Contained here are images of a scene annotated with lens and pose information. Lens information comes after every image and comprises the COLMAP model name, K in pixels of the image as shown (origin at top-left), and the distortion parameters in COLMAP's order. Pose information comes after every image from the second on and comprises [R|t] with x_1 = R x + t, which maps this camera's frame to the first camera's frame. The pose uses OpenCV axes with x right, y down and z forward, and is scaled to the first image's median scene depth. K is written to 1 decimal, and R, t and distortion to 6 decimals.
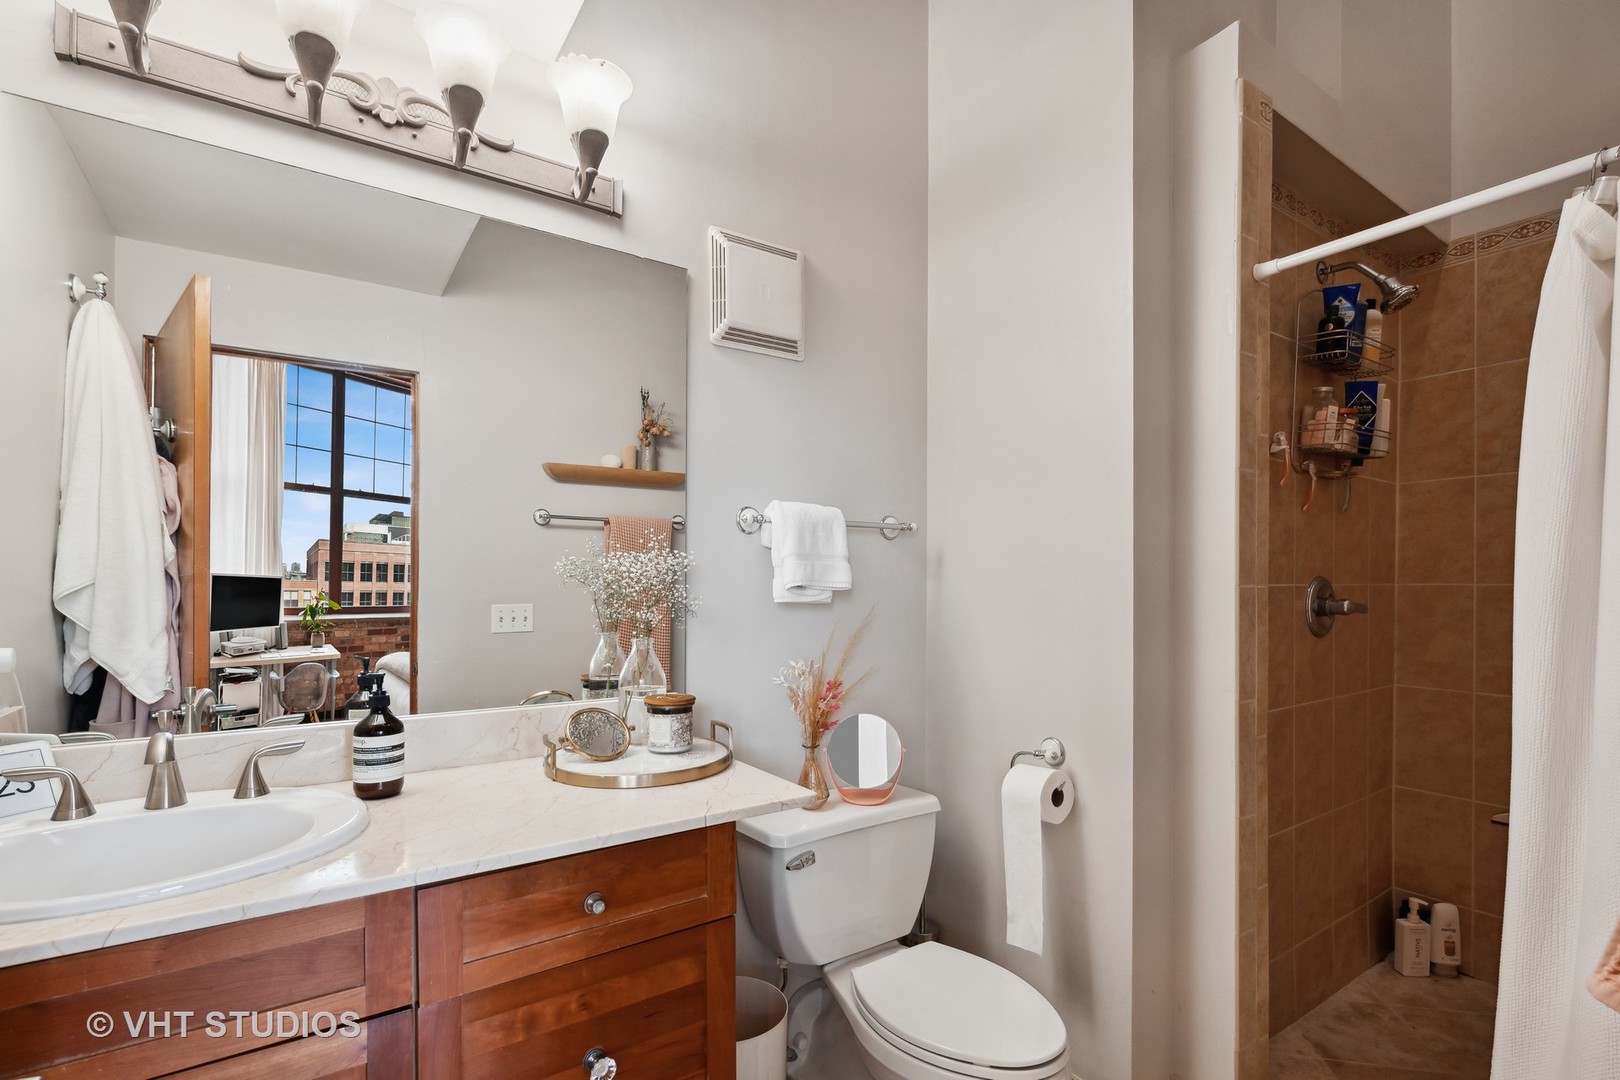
lens RADIAL K [[749.9, 0, 810.4], [0, 749.9, 558.1], [0, 0, 1]] dist [0.012923, -0.007043]
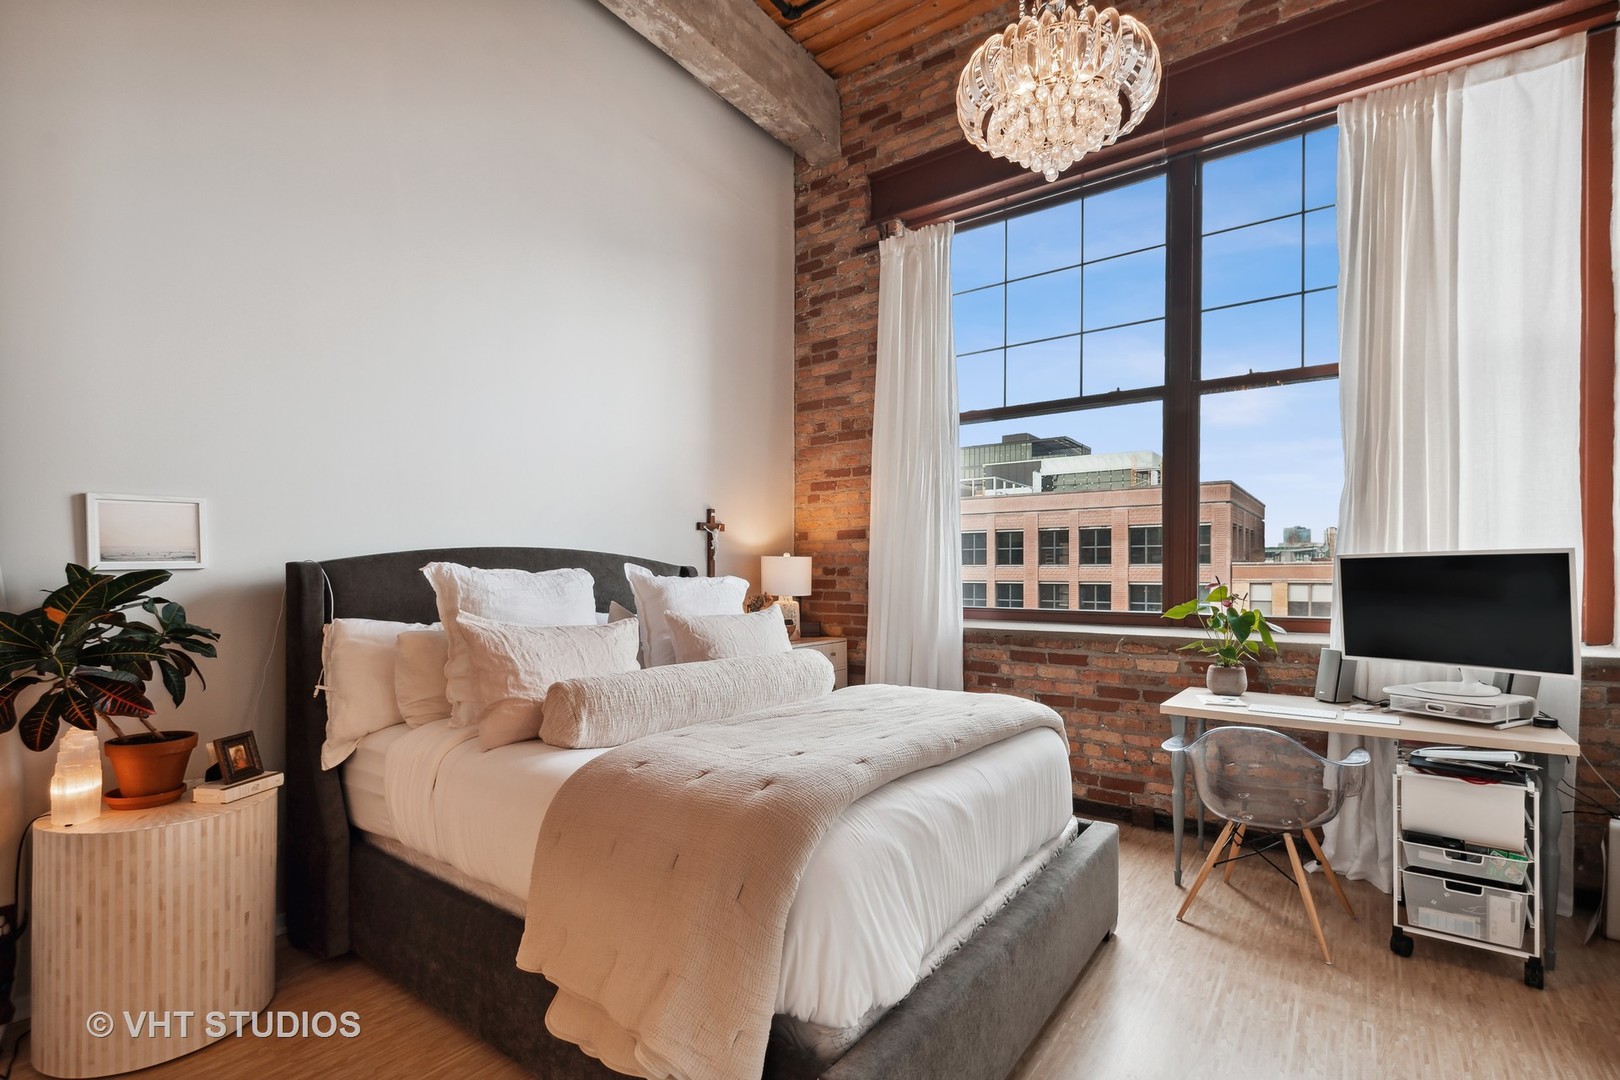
lens RADIAL K [[749.9, 0, 810.4], [0, 749.9, 558.1], [0, 0, 1]] dist [0.012923, -0.007043]
pose [[-0.793424, 0.002401, -0.608664, -0.114231], [0.017315, 0.999677, -0.018627, 0.032515], [0.608423, -0.025318, -0.793209, 1.268730]]
